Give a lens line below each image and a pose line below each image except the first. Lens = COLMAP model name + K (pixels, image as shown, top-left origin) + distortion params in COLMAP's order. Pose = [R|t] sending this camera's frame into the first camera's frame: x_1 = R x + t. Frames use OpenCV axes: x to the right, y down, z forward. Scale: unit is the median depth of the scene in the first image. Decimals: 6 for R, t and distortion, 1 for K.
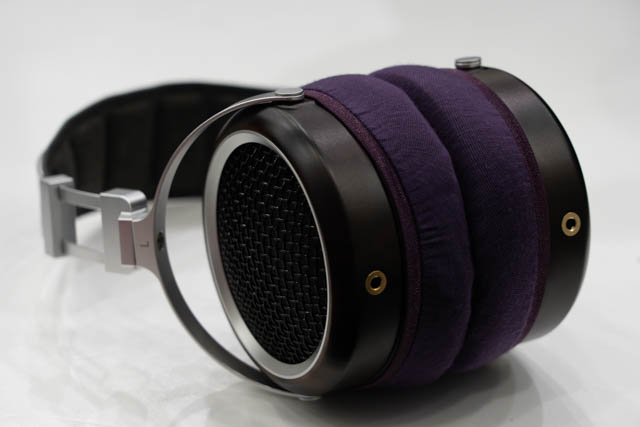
lens RADIAL K [[1990.6, 0, 319.1], [0, 1990.6, 213.4], [0, 0, 1]] dist [-0.121409, 0.000000]
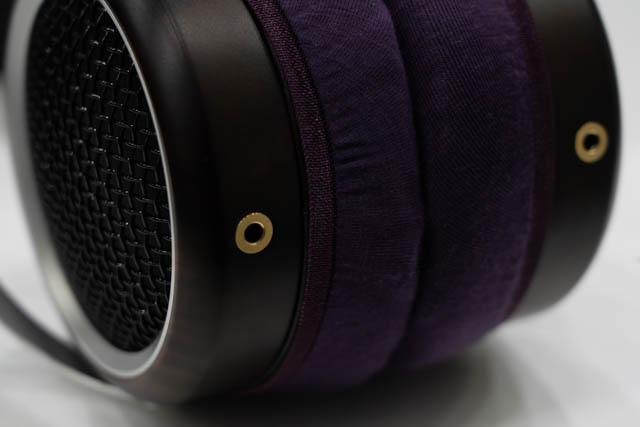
lens RADIAL K [[1990.6, 0, 322.2], [0, 1990.6, 214.5], [0, 0, 1]] dist [-0.121409, 0.000000]
pose [[0.999273, 0.038020, -0.002911, 0.048653], [-0.037701, 0.996545, 0.074002, -0.014446], [0.005715, -0.073839, 0.997254, 0.403270]]
